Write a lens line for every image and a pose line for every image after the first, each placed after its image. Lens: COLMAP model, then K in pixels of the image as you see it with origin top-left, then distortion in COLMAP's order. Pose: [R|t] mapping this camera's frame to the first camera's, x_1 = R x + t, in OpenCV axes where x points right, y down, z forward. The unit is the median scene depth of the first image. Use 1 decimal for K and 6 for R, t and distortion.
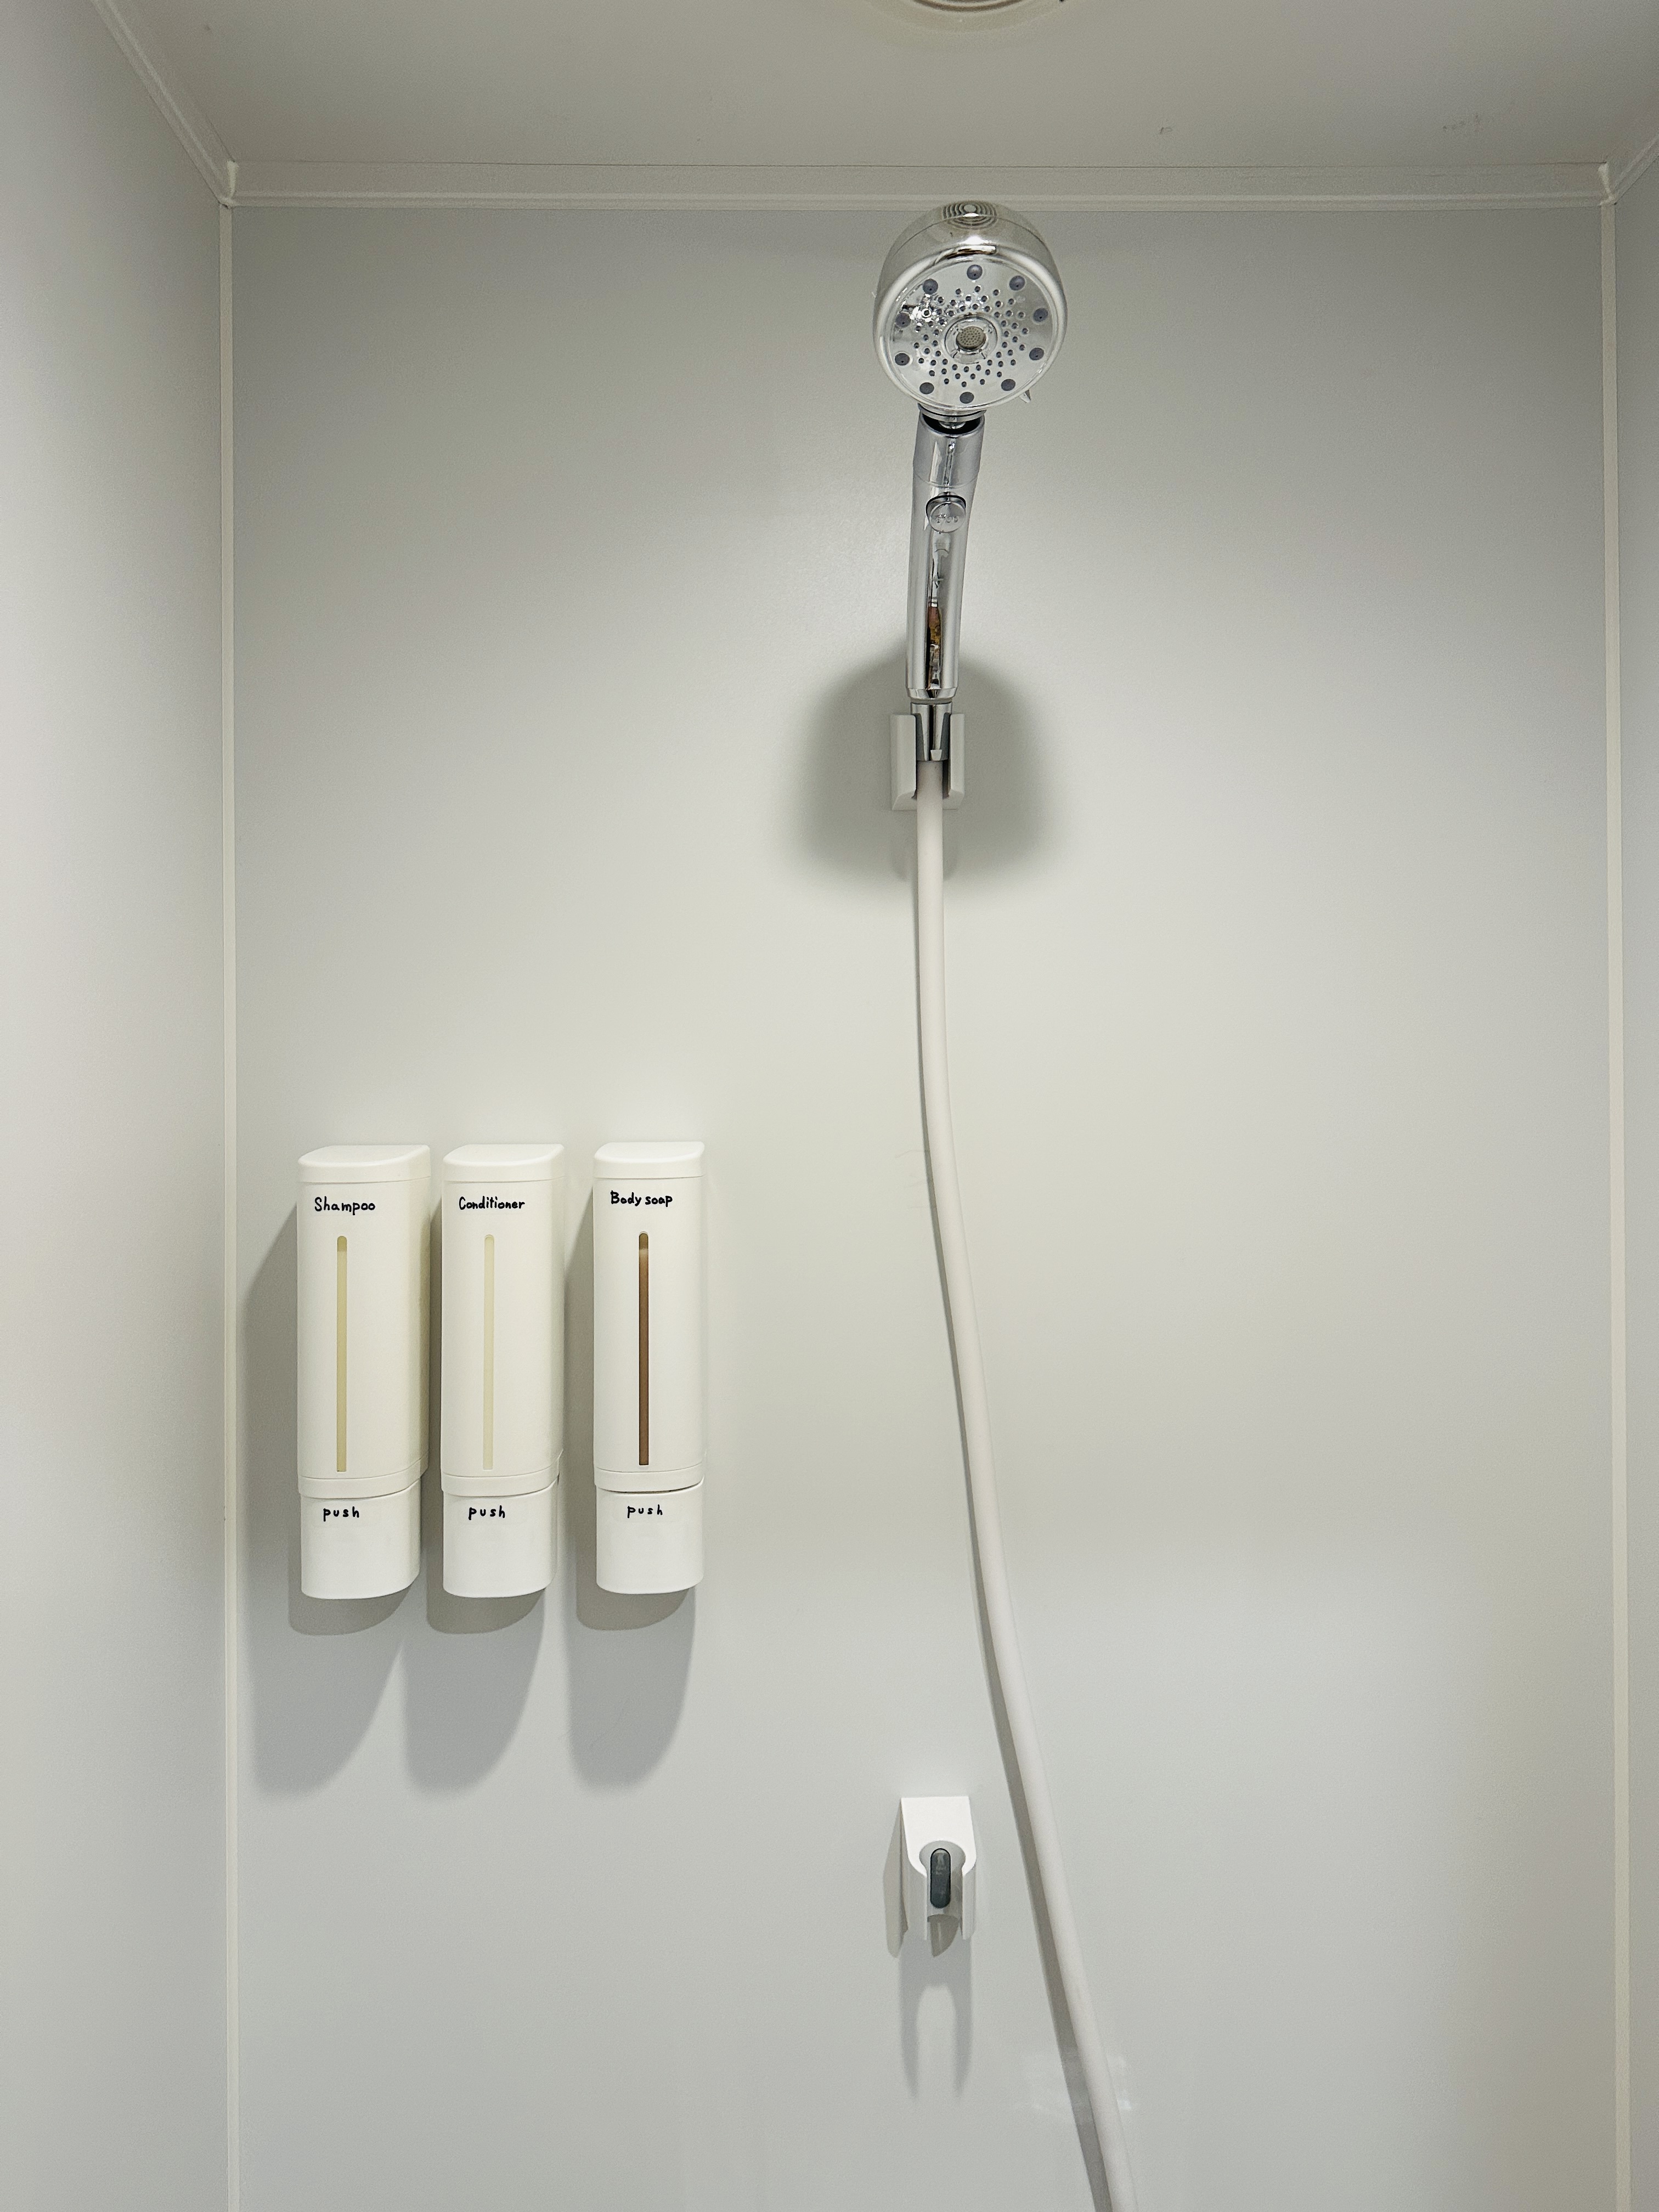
lens RADIAL K [[1589.7, 0, 829.5], [0, 1589.7, 1106.0], [0, 0, 1]] dist [0.066845, -0.109671]
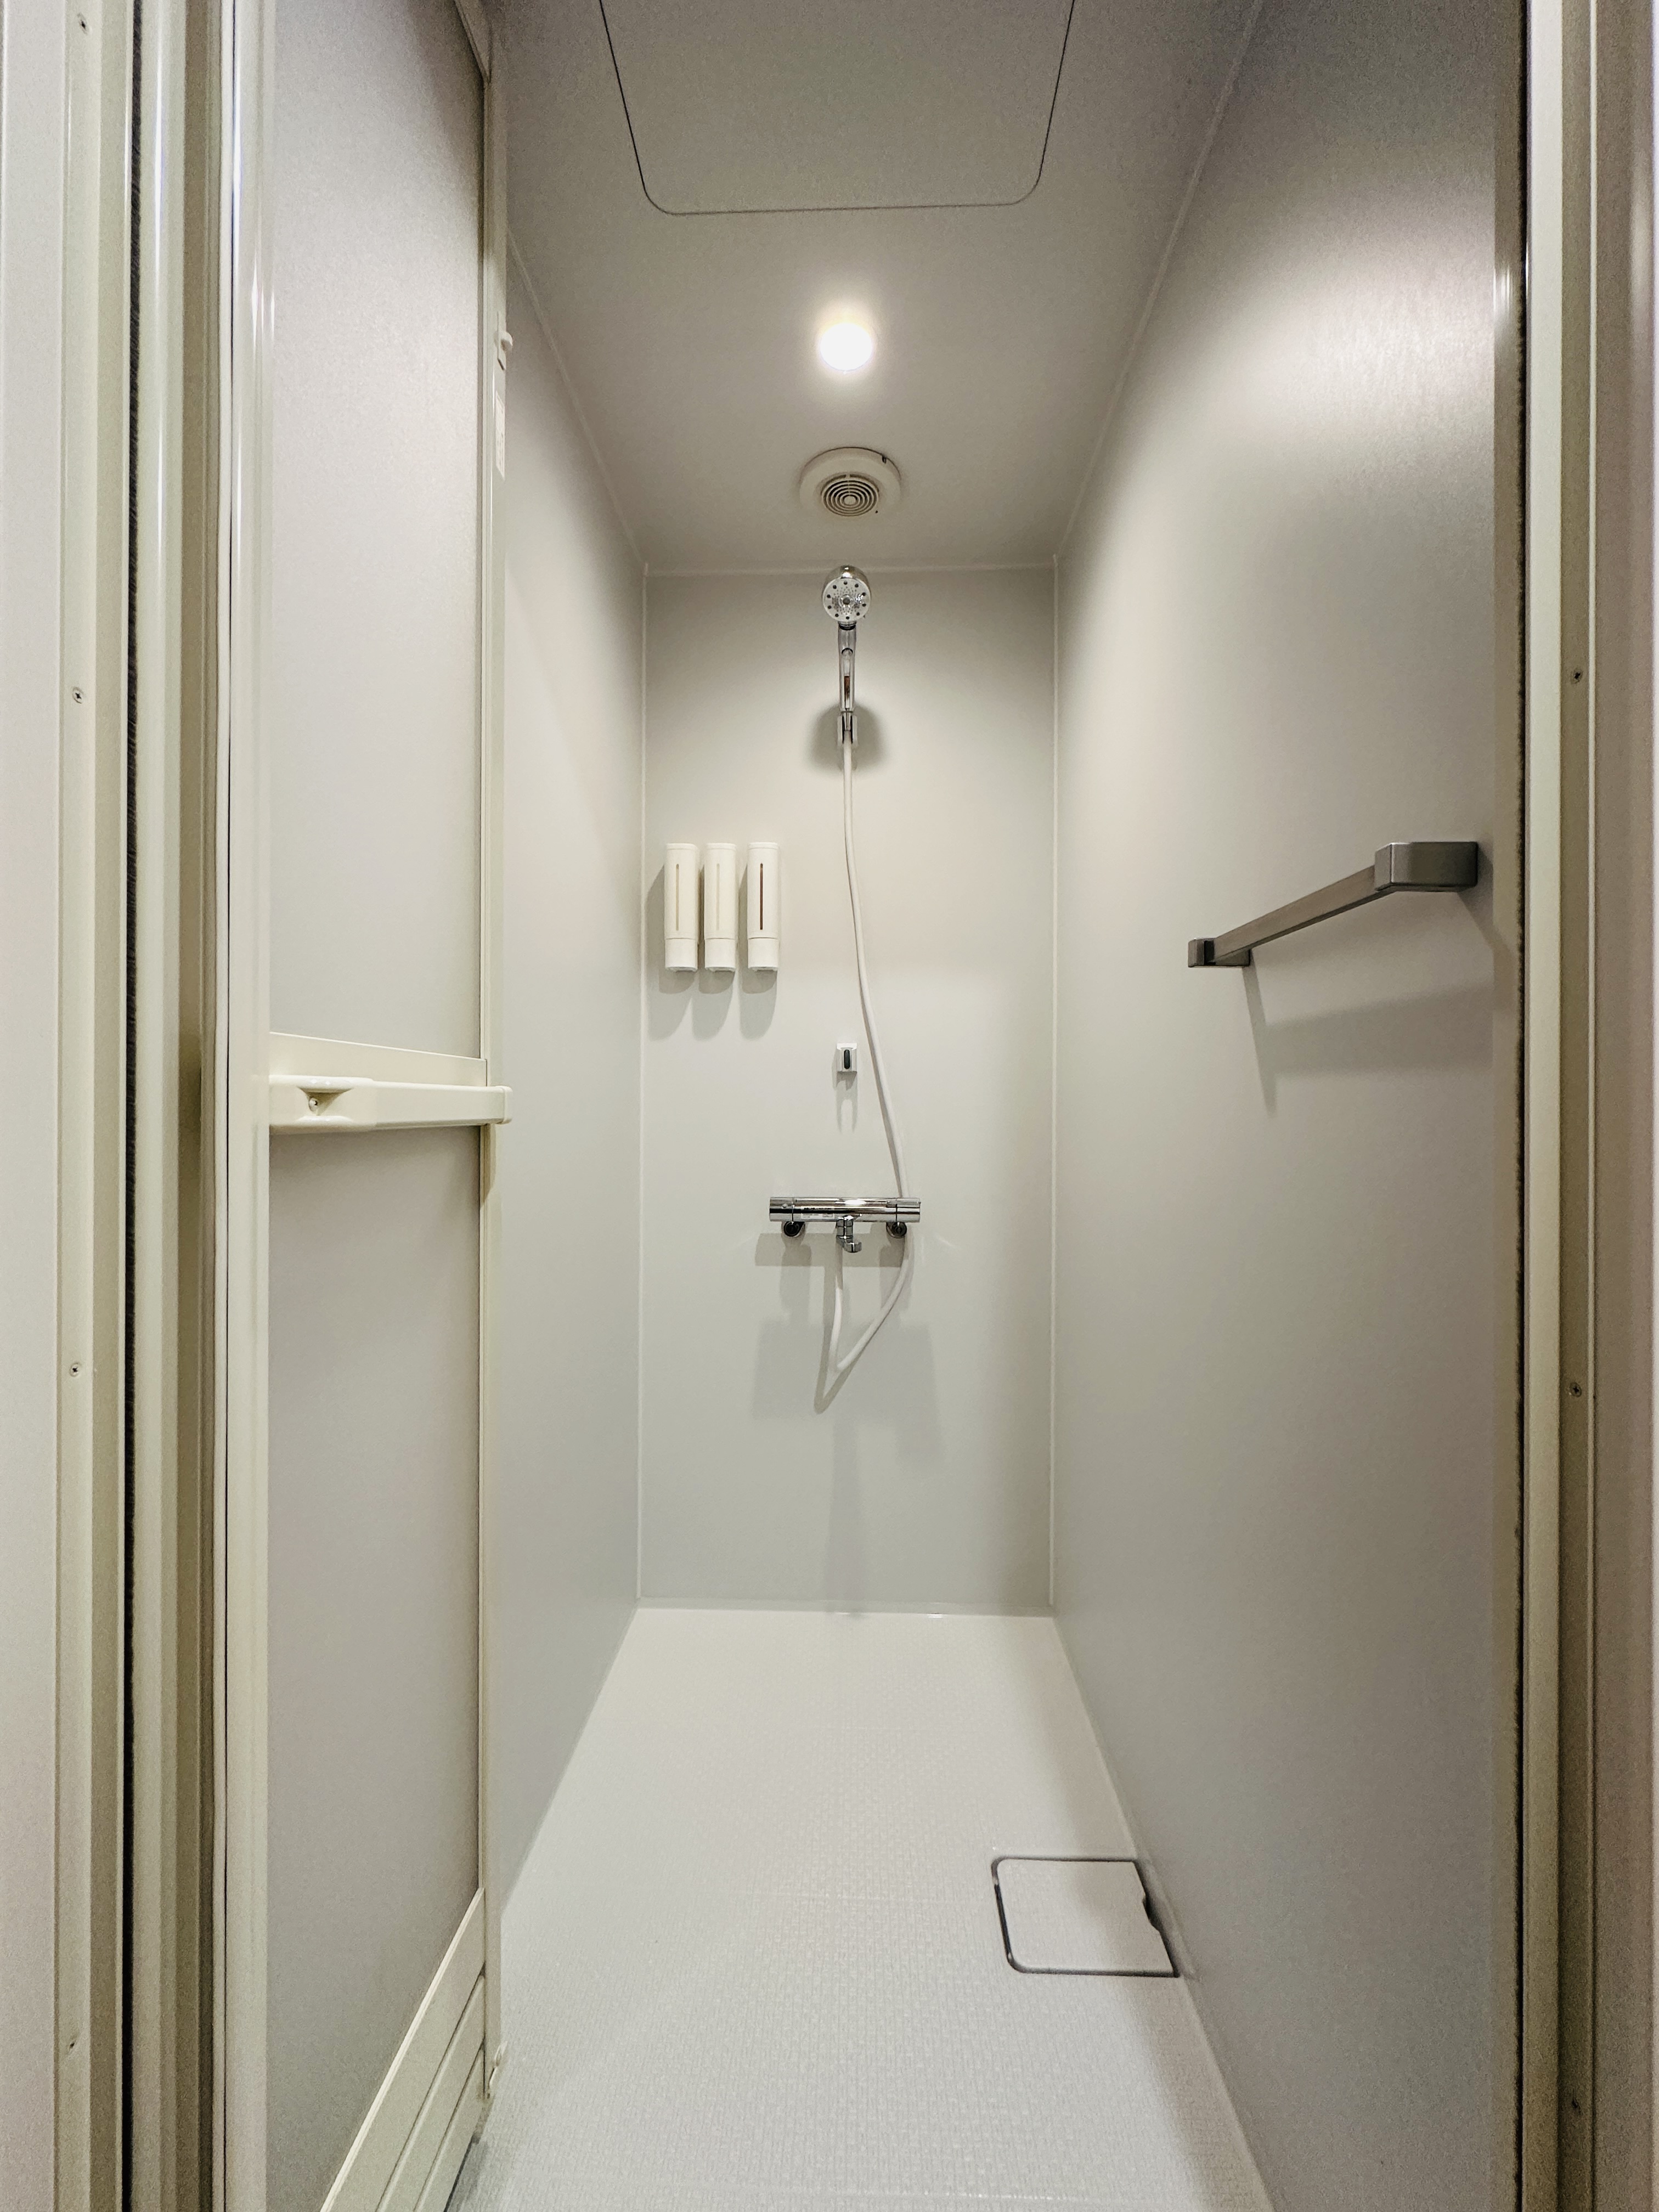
lens RADIAL K [[881.2, 0, 829.5], [0, 881.2, 1106.0], [0, 0, 1]] dist [-0.003119, 0.000806]
pose [[0.998634, 0.010111, -0.051257, 0.129763], [-0.009961, 0.999945, 0.003176, 0.577411], [0.051286, -0.002661, 0.998680, -0.887990]]
